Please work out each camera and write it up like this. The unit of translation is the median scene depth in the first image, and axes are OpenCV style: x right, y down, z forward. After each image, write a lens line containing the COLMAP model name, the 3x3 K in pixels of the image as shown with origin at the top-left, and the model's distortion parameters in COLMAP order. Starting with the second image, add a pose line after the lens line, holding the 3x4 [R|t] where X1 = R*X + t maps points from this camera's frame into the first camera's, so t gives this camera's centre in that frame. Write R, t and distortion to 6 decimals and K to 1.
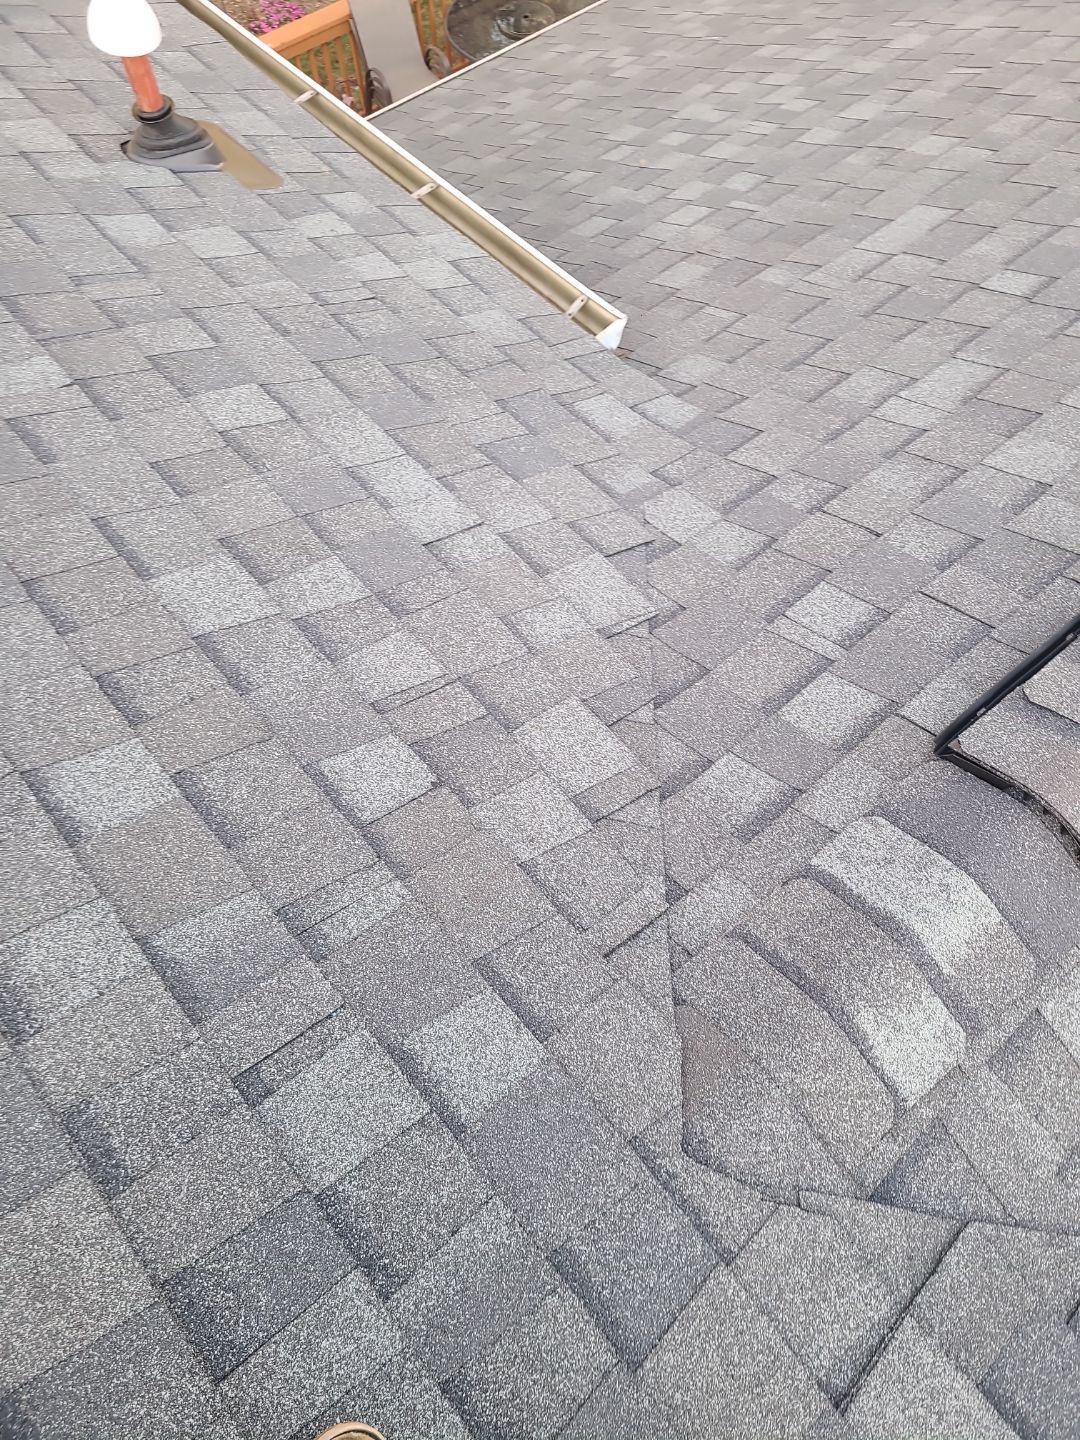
lens RADIAL K [[1117.6, 0, 548.2], [0, 1117.6, 721.9], [0, 0, 1]] dist [0.052733, -0.031197]
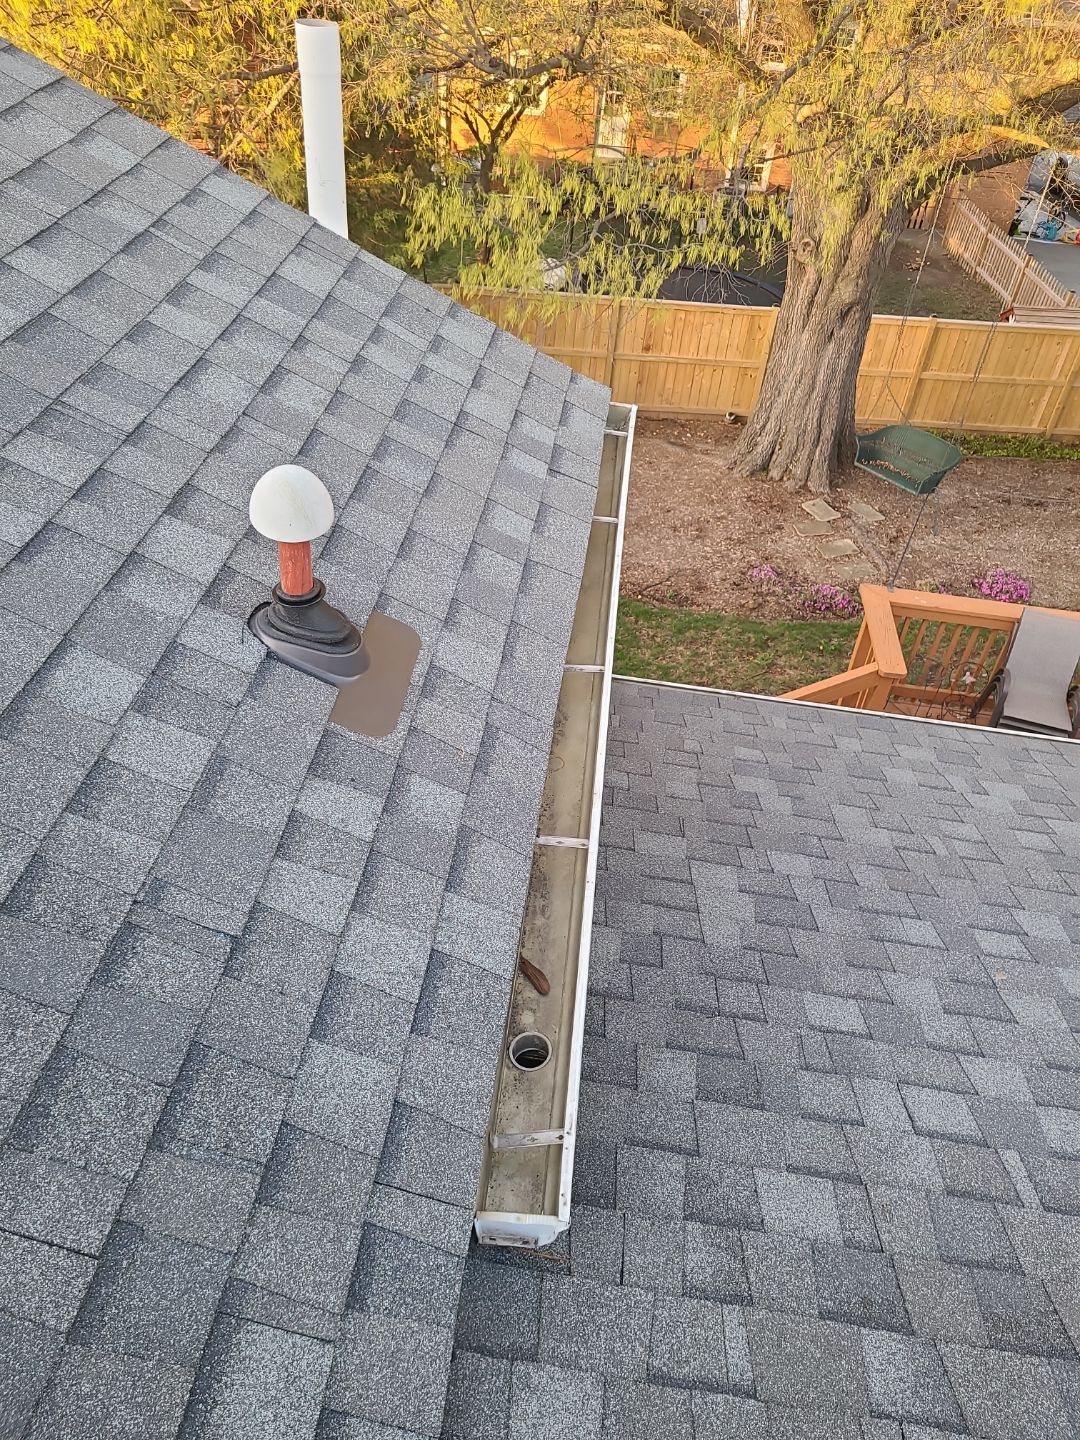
lens RADIAL K [[1117.6, 0, 546.0], [0, 1117.6, 675.7], [0, 0, 1]] dist [0.052733, -0.031197]
pose [[0.689249, 0.513599, -0.511030, 0.189218], [-0.674674, 0.712084, -0.194299, -0.389880], [0.264104, 0.478698, 0.837315, 0.336228]]
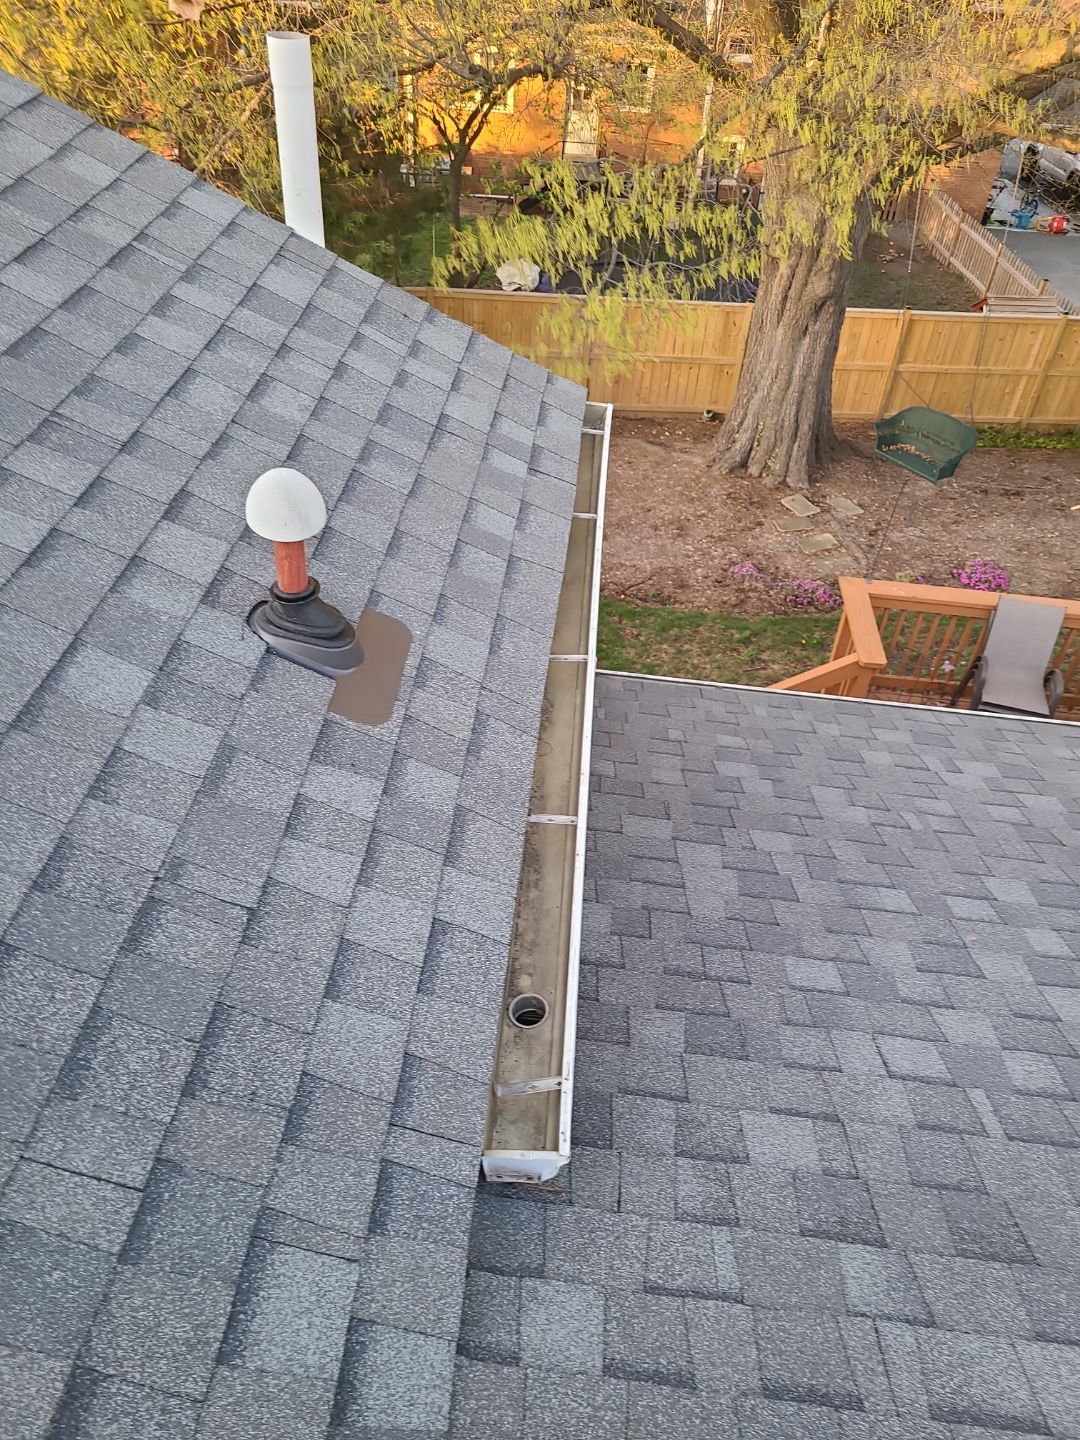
lens RADIAL K [[1117.6, 0, 547.9], [0, 1117.6, 707.6], [0, 0, 1]] dist [0.052733, -0.031197]
pose [[0.711725, 0.503827, -0.489495, 0.214896], [-0.649697, 0.737090, -0.185988, -0.373437], [0.267097, 0.450396, 0.851941, 0.309836]]
